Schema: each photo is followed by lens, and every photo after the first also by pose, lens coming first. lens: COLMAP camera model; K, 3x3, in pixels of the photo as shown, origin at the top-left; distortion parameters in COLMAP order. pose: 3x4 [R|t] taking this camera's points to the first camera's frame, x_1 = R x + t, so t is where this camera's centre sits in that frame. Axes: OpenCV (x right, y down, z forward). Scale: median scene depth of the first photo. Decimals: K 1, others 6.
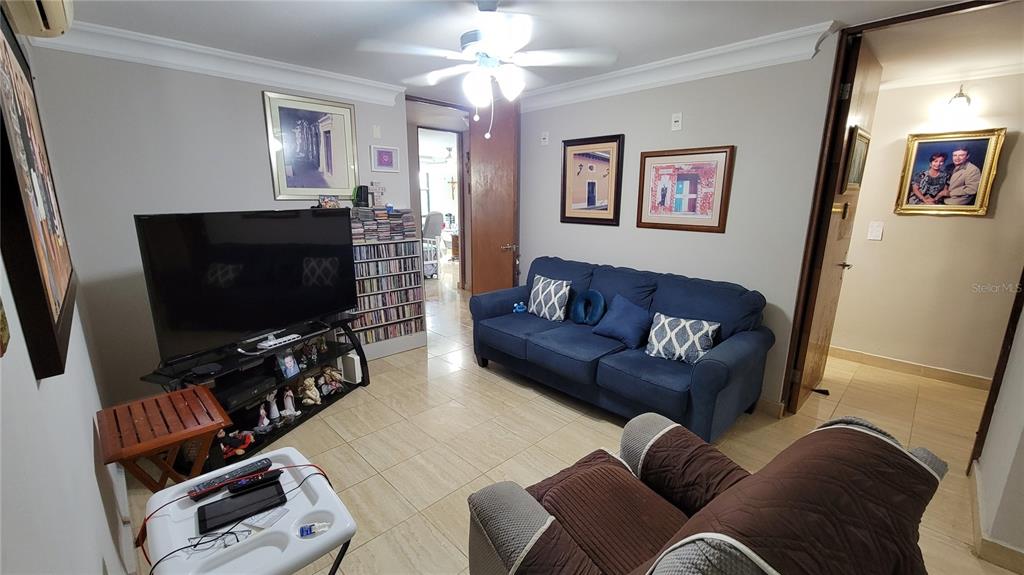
lens RADIAL K [[419.9, 0, 513.0], [0, 419.9, 291.8], [0, 0, 1]] dist [0.001066, 0.000125]
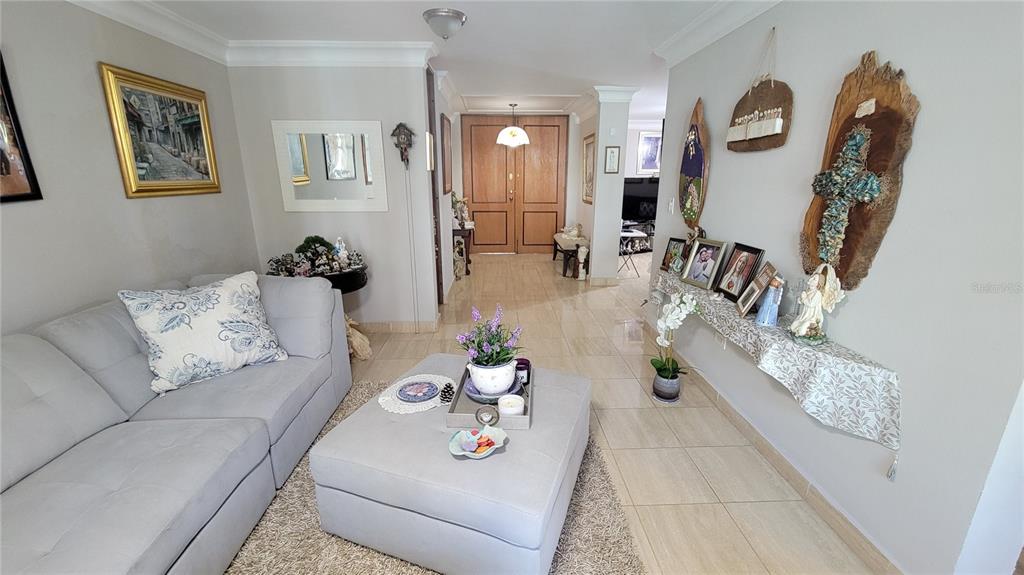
lens RADIAL K [[419.9, 0, 511.8], [0, 419.9, 288.4], [0, 0, 1]] dist [0.001066, 0.000125]
pose [[0.734510, 0.173123, -0.656143, 0.693666], [-0.146392, 0.984567, 0.095902, 0.339778], [0.662620, 0.025614, 0.748518, -1.435997]]
